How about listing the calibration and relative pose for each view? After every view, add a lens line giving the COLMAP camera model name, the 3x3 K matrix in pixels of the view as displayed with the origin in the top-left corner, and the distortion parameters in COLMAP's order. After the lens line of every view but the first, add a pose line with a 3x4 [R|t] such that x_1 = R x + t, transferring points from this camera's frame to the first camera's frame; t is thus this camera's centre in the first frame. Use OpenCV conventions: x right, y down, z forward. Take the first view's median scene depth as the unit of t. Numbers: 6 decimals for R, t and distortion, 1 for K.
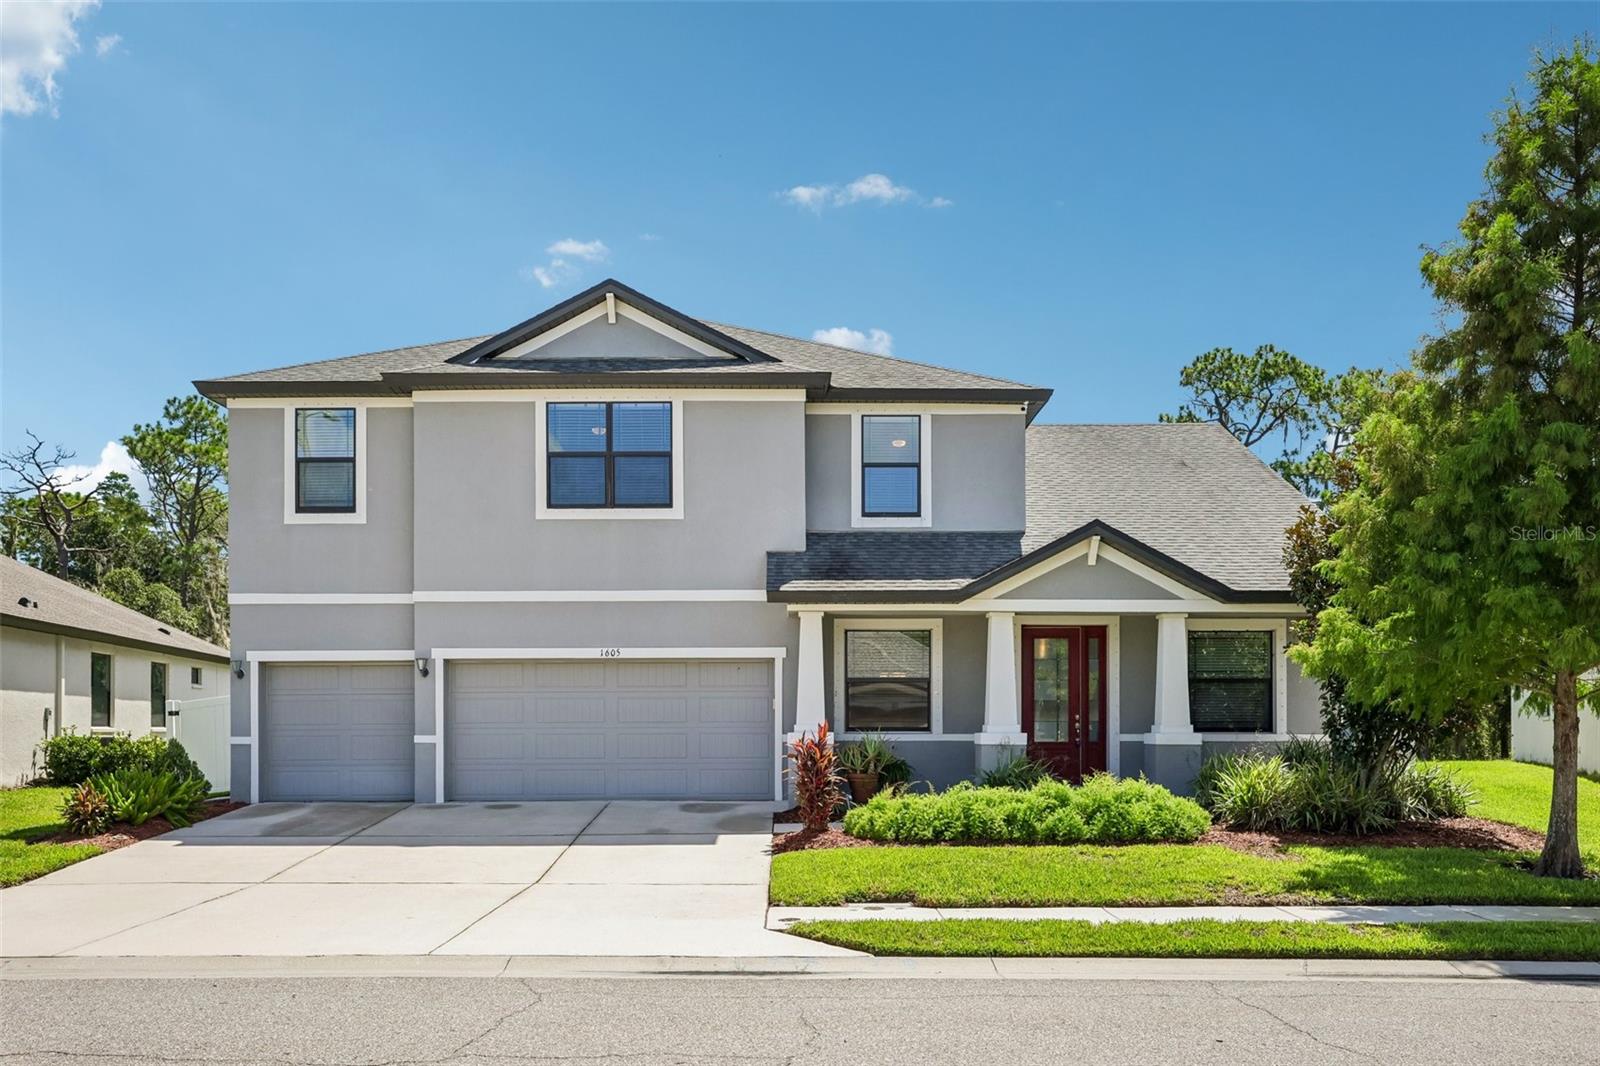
lens RADIAL K [[1260.8, 0, 805.4], [0, 1260.8, 583.0], [0, 0, 1]] dist [0.013332, 0.004762]
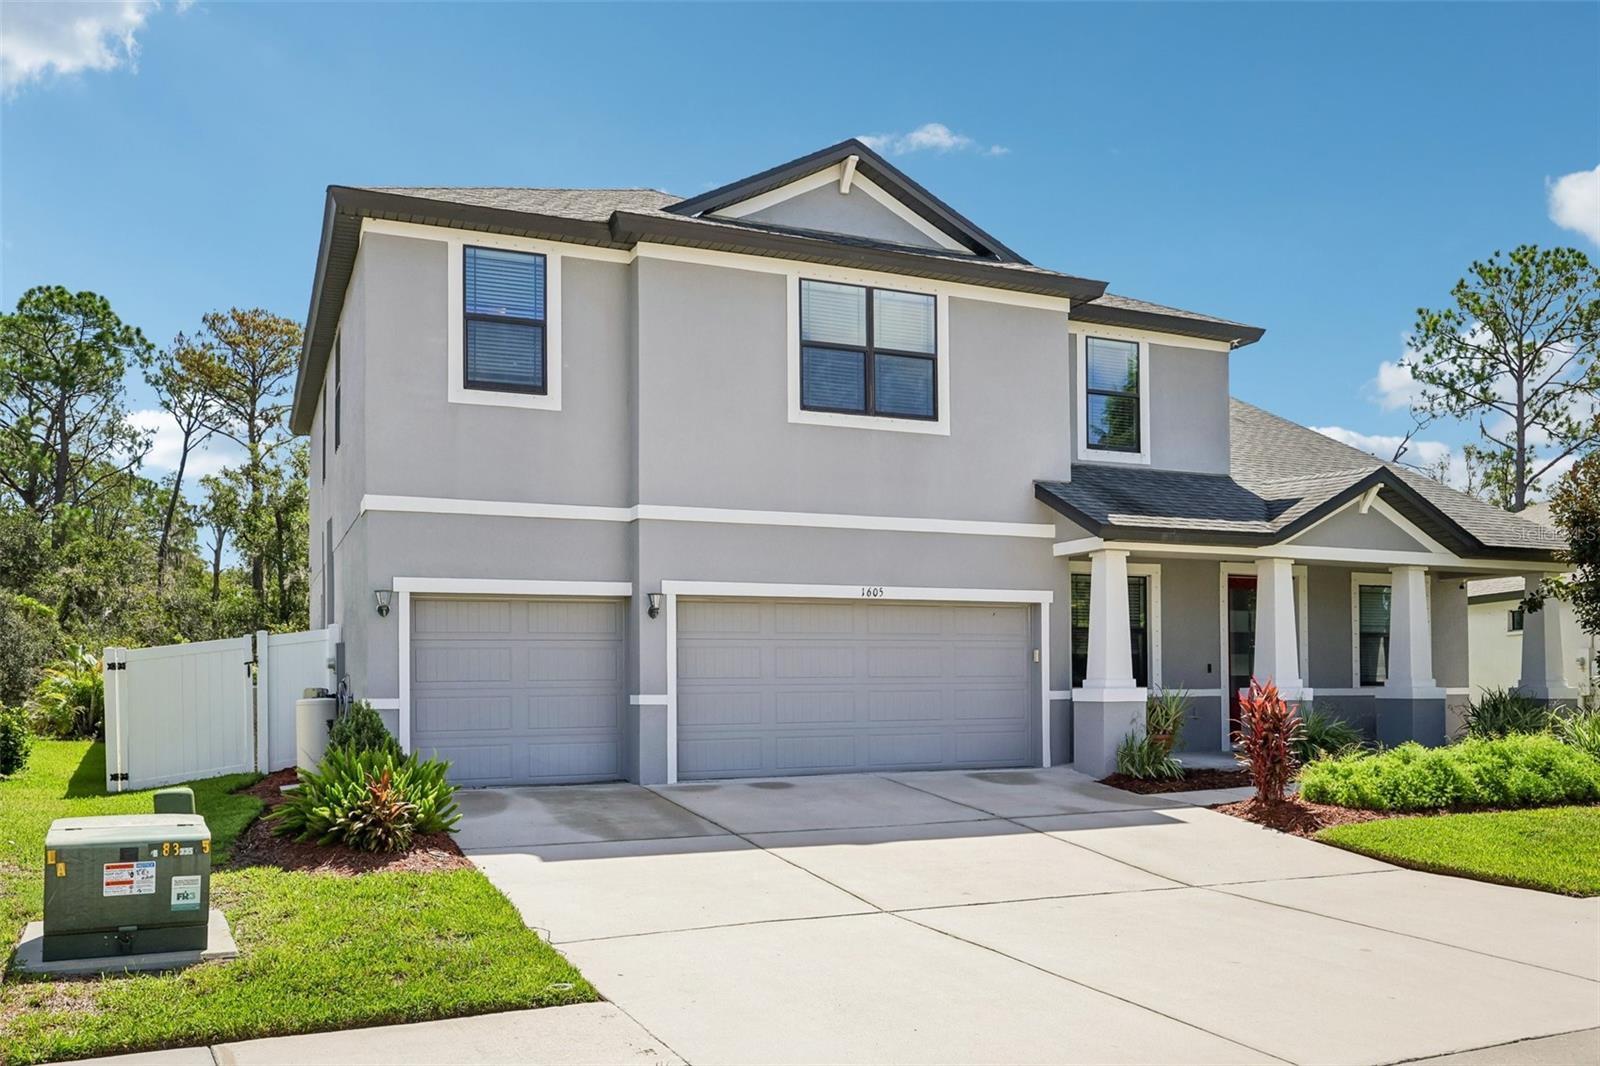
lens RADIAL K [[1260.8, 0, 799.8], [0, 1260.8, 533.0], [0, 0, 1]] dist [0.013332, 0.004762]
pose [[0.919044, 0.043110, 0.391791, -0.512616], [-0.041208, 0.999062, -0.013268, 0.029342], [-0.391995, -0.003951, 0.919959, 0.262600]]
